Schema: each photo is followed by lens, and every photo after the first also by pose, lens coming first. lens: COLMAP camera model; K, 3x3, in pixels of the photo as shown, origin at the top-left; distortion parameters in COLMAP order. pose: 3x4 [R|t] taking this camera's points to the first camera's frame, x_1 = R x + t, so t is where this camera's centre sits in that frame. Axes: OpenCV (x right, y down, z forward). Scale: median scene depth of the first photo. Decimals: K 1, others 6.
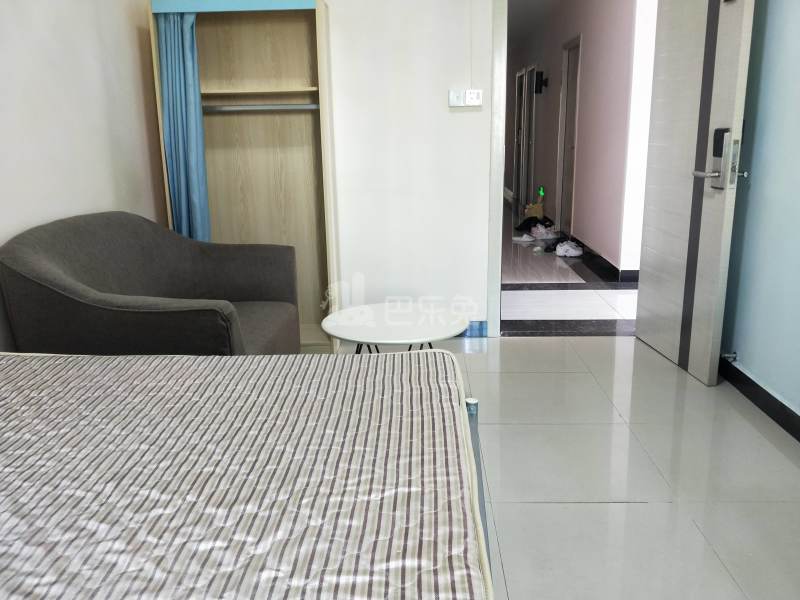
lens RADIAL K [[707.7, 0, 400.0], [0, 707.7, 300.0], [0, 0, 1]] dist [-0.016321, -0.015271]
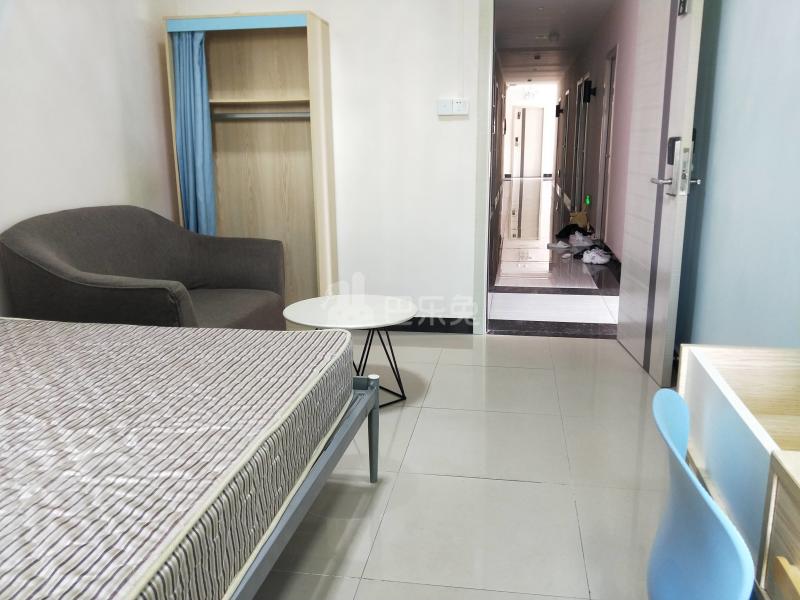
lens RADIAL K [[707.7, 0, 400.0], [0, 707.7, 300.0], [0, 0, 1]] dist [-0.016321, -0.015271]
pose [[0.990110, 0.039014, -0.134761, 0.189562], [-0.040423, 0.999153, -0.007735, 0.017643], [0.134345, 0.013106, 0.990848, -0.068592]]
